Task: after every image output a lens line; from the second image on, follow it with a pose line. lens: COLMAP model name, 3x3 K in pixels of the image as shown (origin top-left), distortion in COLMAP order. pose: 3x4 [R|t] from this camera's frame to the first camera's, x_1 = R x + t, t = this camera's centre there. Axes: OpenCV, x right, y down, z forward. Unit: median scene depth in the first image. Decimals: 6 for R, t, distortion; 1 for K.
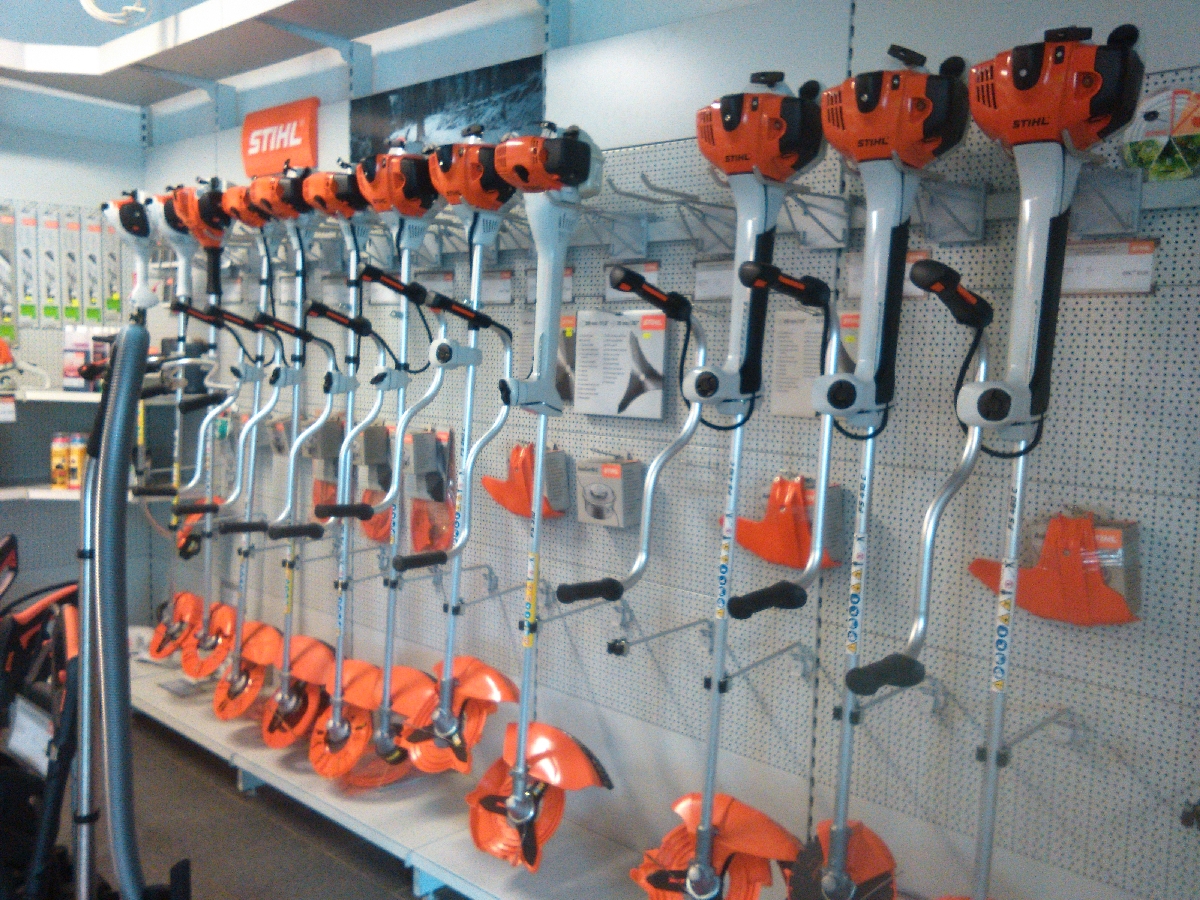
lens RADIAL K [[1053.9, 0, 600.1], [0, 1053.9, 474.9], [0, 0, 1]] dist [0.083511, -0.173667]
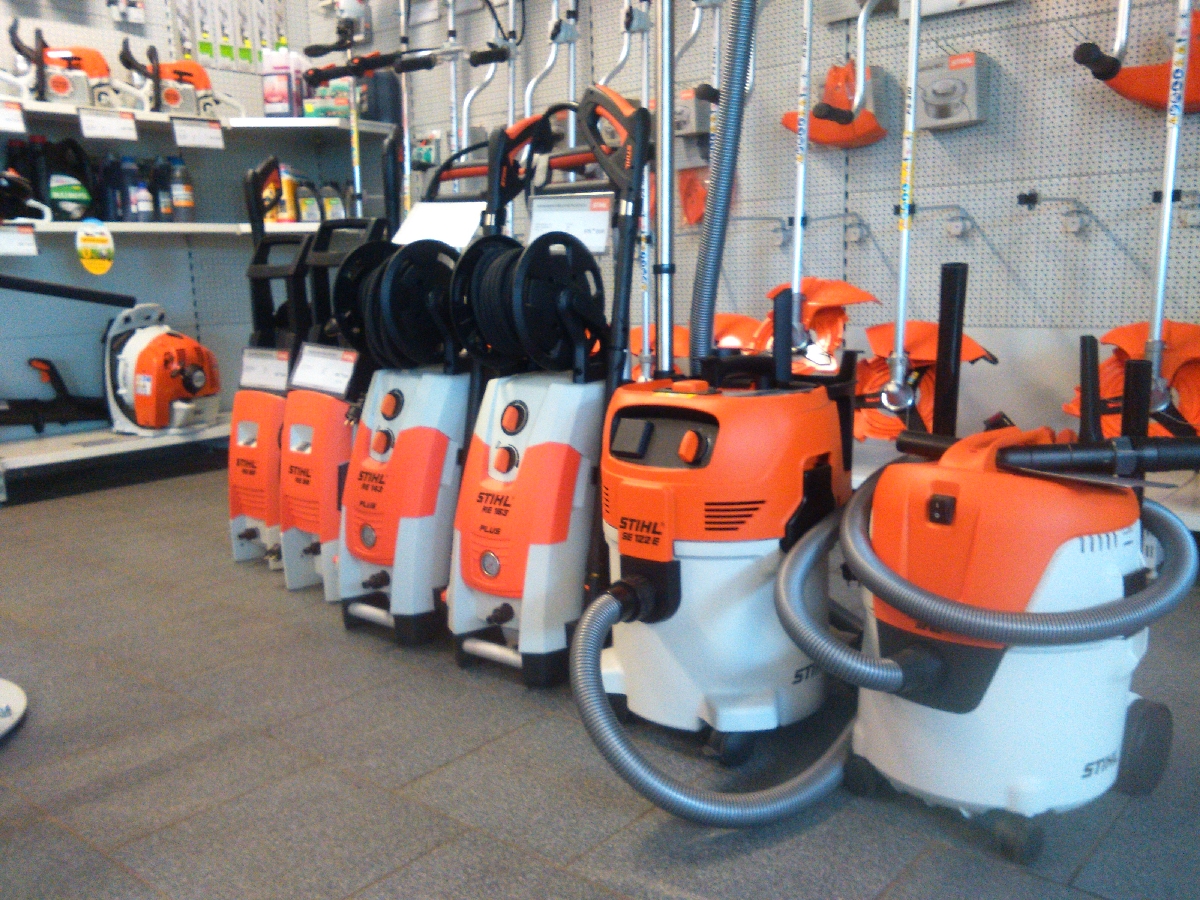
lens RADIAL K [[1053.9, 0, 600.1], [0, 1053.9, 474.9], [0, 0, 1]] dist [0.083511, -0.173667]
pose [[0.997251, -0.065507, 0.034621, -0.245173], [0.062760, 0.995189, 0.075233, 0.181008], [-0.039382, -0.072853, 0.996565, 0.001599]]
